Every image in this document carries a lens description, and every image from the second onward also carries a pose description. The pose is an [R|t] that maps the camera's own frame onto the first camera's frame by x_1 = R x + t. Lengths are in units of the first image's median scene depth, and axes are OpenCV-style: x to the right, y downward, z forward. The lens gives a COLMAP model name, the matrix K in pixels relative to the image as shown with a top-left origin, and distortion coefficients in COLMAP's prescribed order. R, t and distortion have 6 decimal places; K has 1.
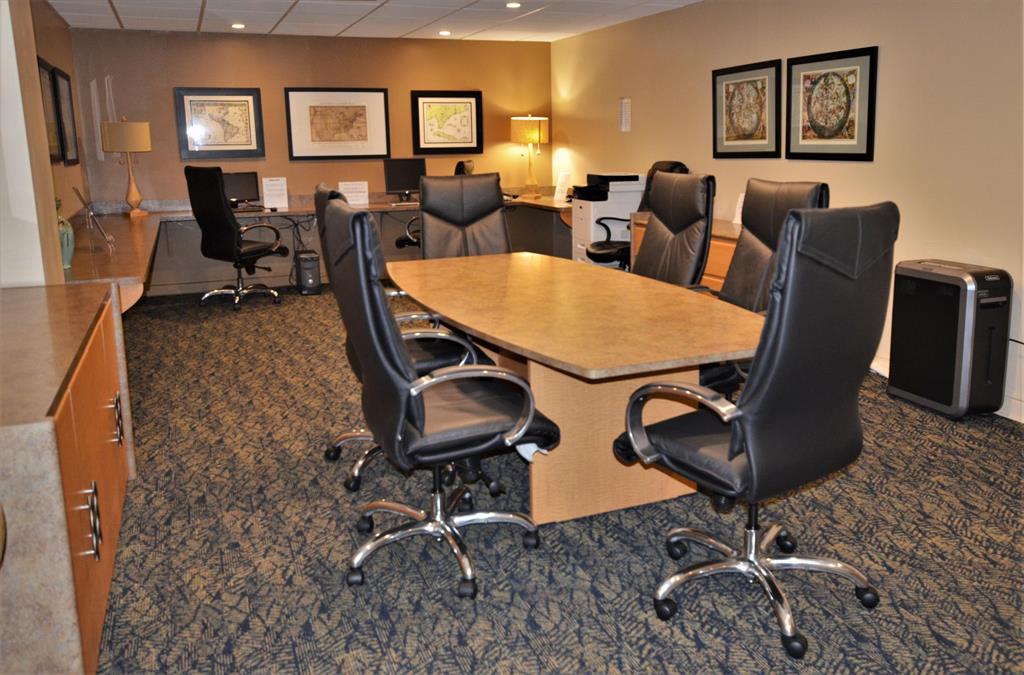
lens RADIAL K [[936.1, 0, 512.0], [0, 936.1, 337.5], [0, 0, 1]] dist [-0.009767, -0.014098]
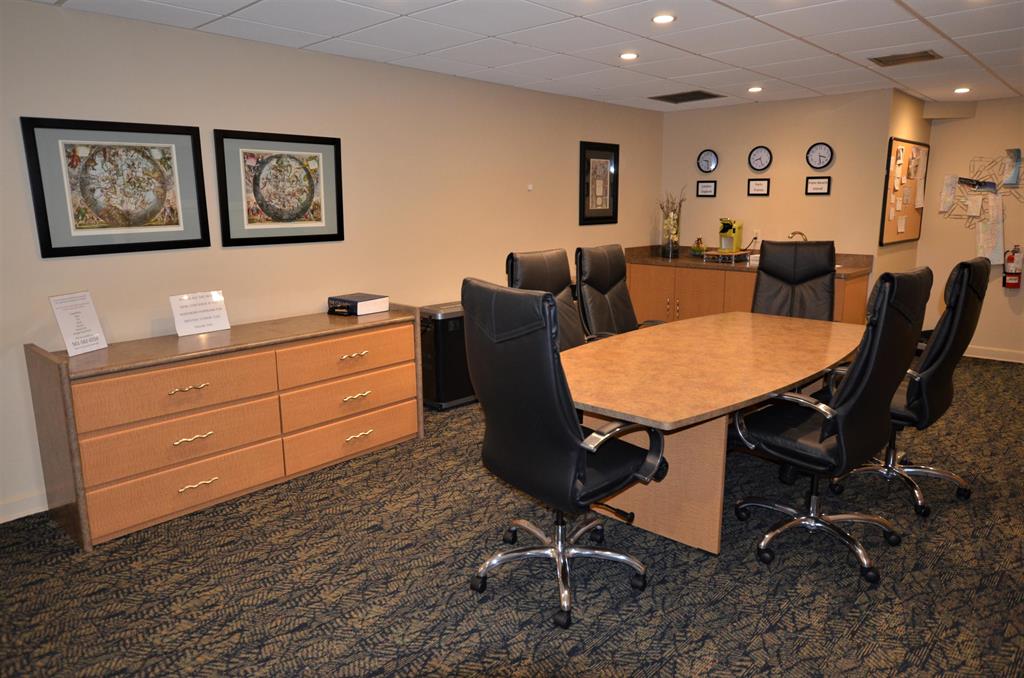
lens RADIAL K [[697.1, 0, 512.0], [0, 697.1, 339.0], [0, 0, 1]] dist [0.001043, -0.002814]
pose [[-0.481629, -0.148366, 0.863725, -0.430171], [0.195912, 0.942396, 0.271123, -0.249310], [-0.854197, 0.299795, -0.424818, 1.148825]]
